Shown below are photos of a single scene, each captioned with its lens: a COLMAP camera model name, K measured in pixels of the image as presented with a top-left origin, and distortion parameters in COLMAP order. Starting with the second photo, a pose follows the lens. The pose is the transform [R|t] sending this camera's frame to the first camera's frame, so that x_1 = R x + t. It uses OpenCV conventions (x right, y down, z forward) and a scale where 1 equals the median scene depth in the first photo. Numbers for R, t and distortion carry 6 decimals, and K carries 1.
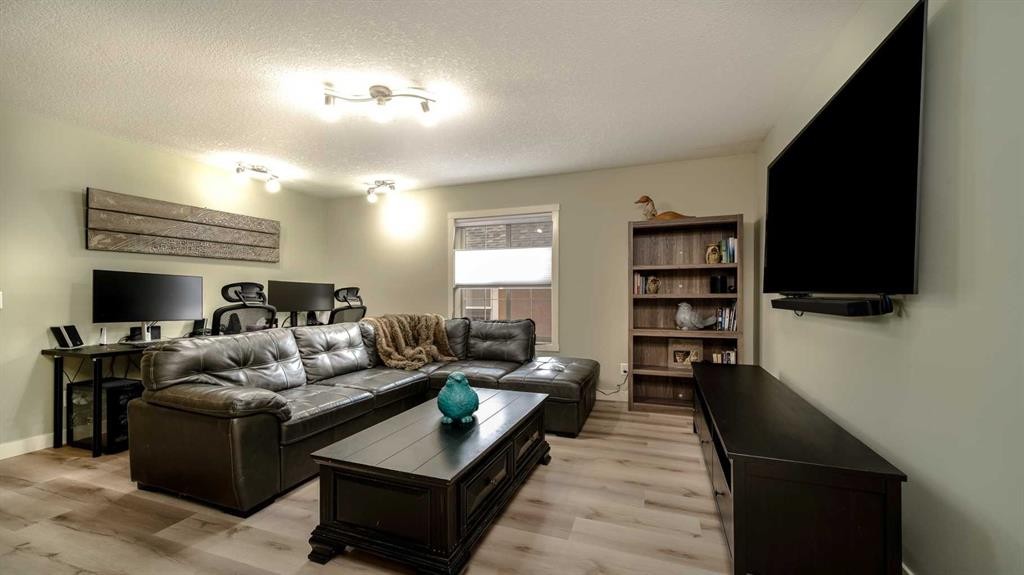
lens RADIAL K [[376.3, 0, 527.2], [0, 376.3, 289.8], [0, 0, 1]] dist [-0.000054, -0.000122]
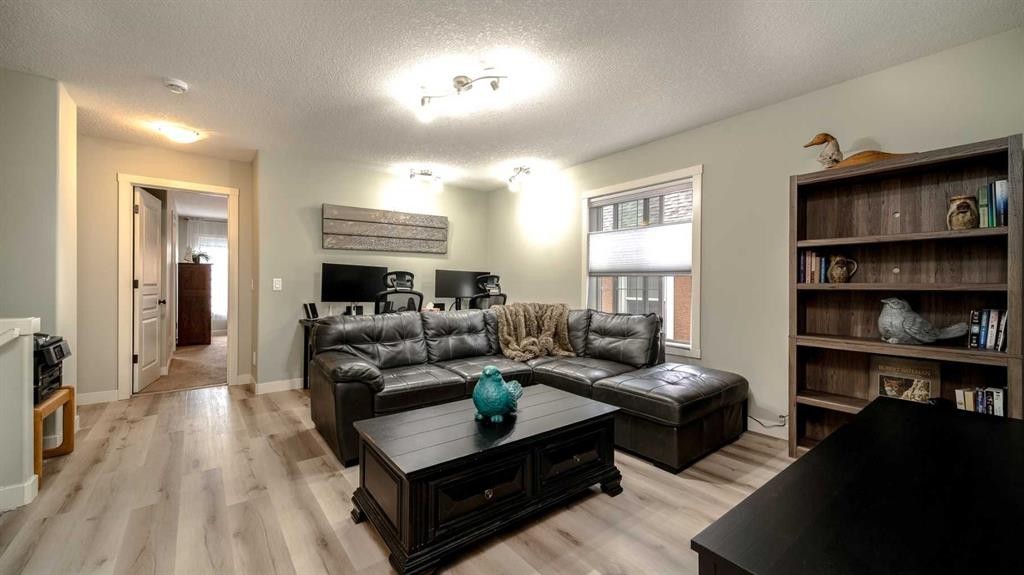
lens RADIAL K [[411.7, 0, 514.9], [0, 411.7, 277.8], [0, 0, 1]] dist [0.002227, 0.000299]
pose [[0.843746, -0.000861, -0.536743, 0.244610], [-0.000475, 0.999997, -0.002351, 0.003286], [0.536743, 0.002239, 0.843743, 0.107792]]
